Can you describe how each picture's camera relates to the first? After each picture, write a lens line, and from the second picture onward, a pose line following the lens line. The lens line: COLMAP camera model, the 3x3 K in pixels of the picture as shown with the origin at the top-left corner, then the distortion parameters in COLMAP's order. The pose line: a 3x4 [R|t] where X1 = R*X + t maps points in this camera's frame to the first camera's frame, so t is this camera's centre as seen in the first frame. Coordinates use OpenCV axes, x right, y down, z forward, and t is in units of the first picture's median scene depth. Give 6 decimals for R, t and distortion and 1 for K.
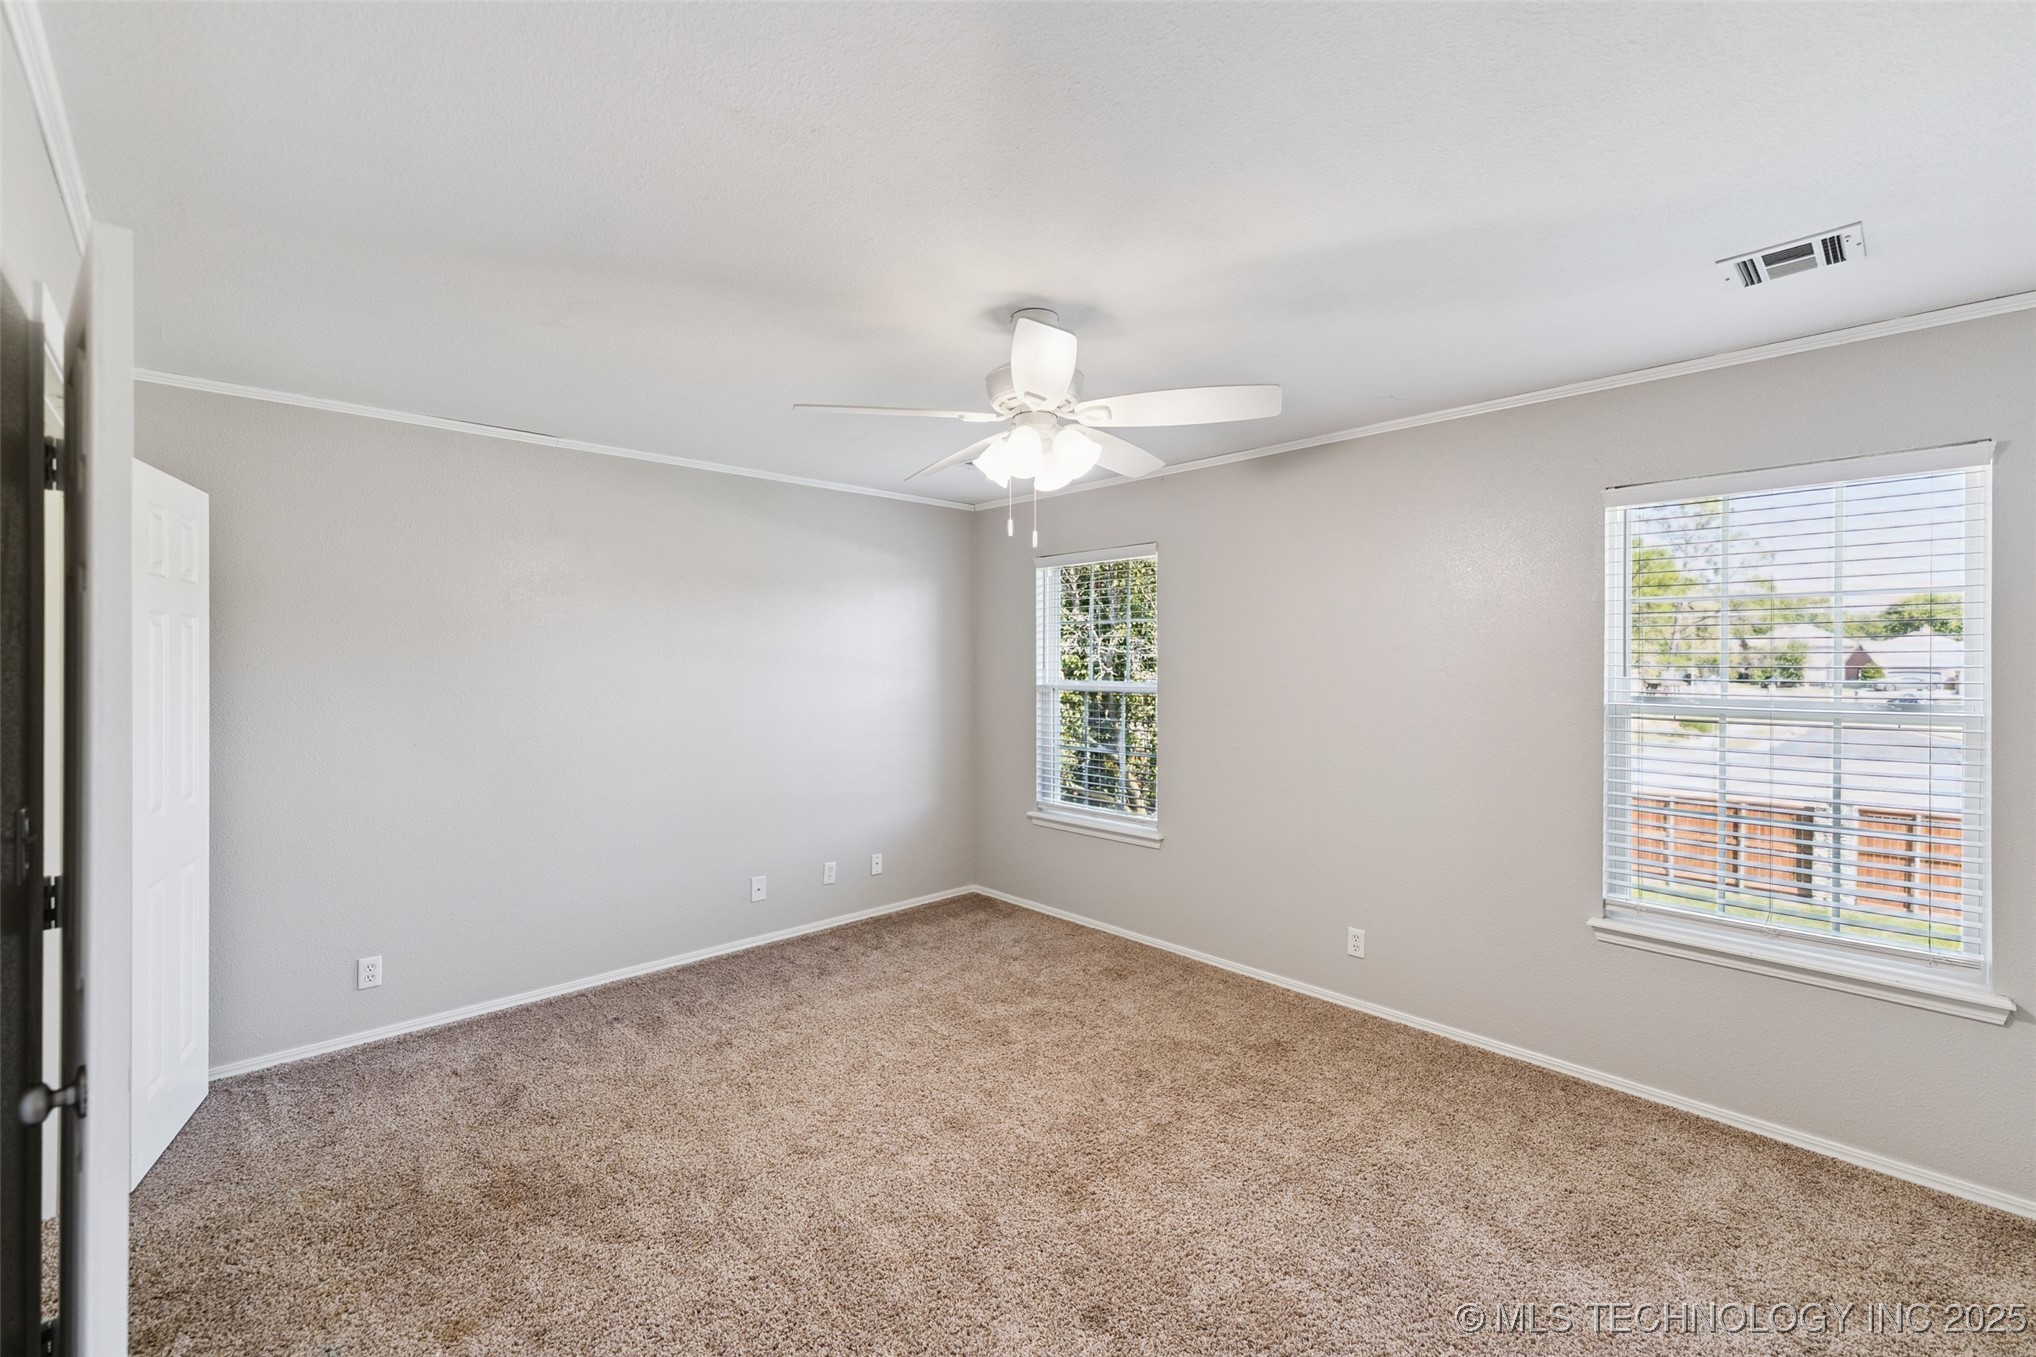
lens RADIAL K [[835.9, 0, 1015.3], [0, 835.9, 642.2], [0, 0, 1]] dist [-0.000260, -0.000120]
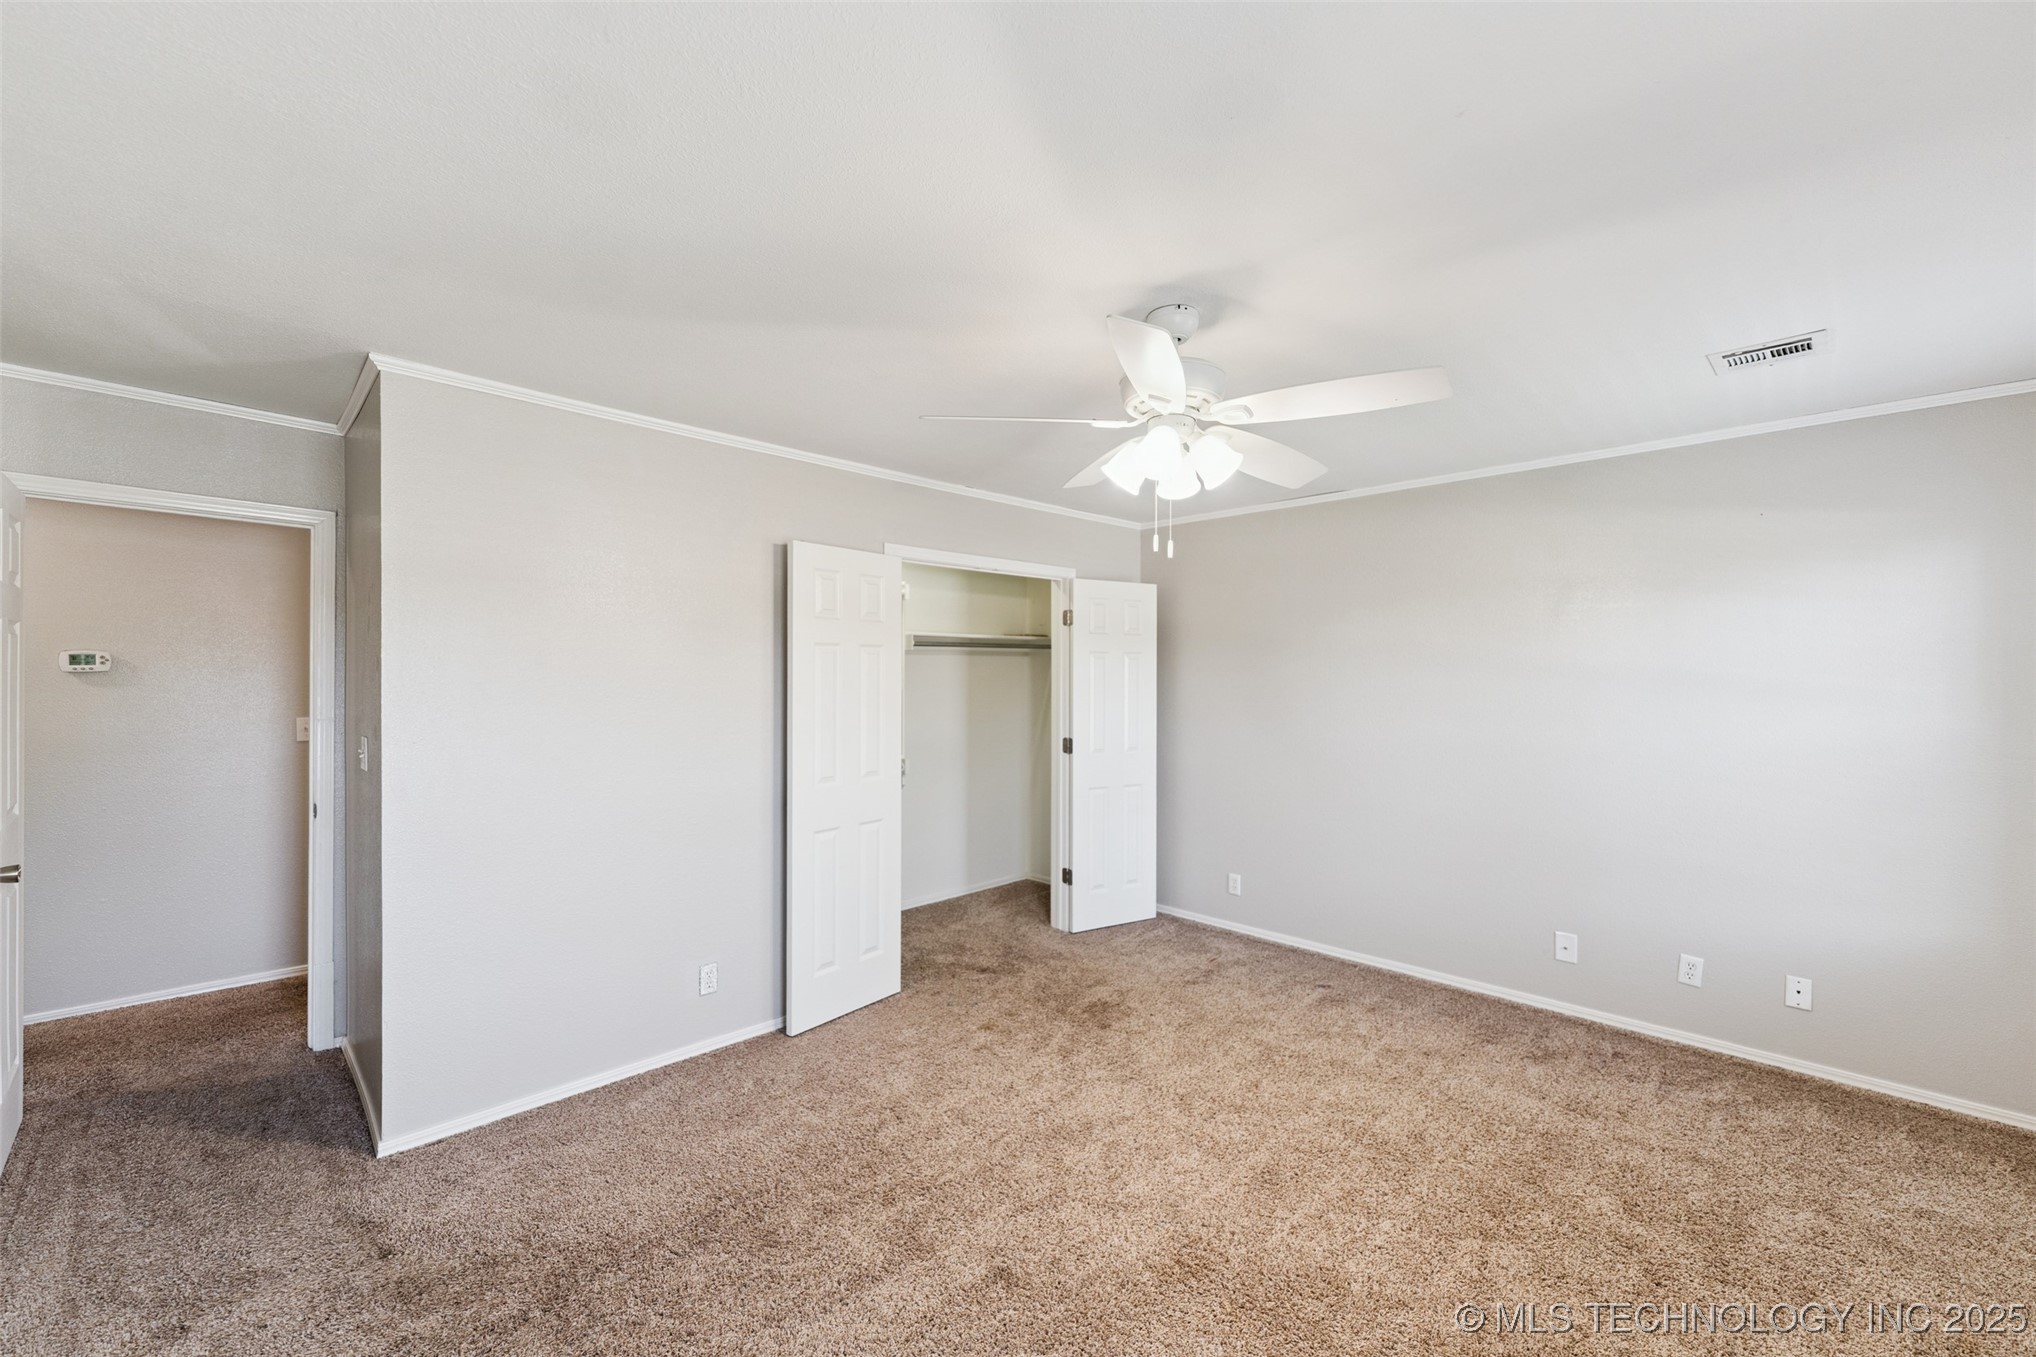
lens RADIAL K [[806.0, 0, 1024.3], [0, 806.0, 688.1], [0, 0, 1]] dist [0.000243, 0.000031]
pose [[0.034804, 0.015571, -0.999273, 0.625604], [0.020967, 0.999647, 0.016307, 0.009429], [0.999174, -0.021519, 0.034466, 0.552099]]
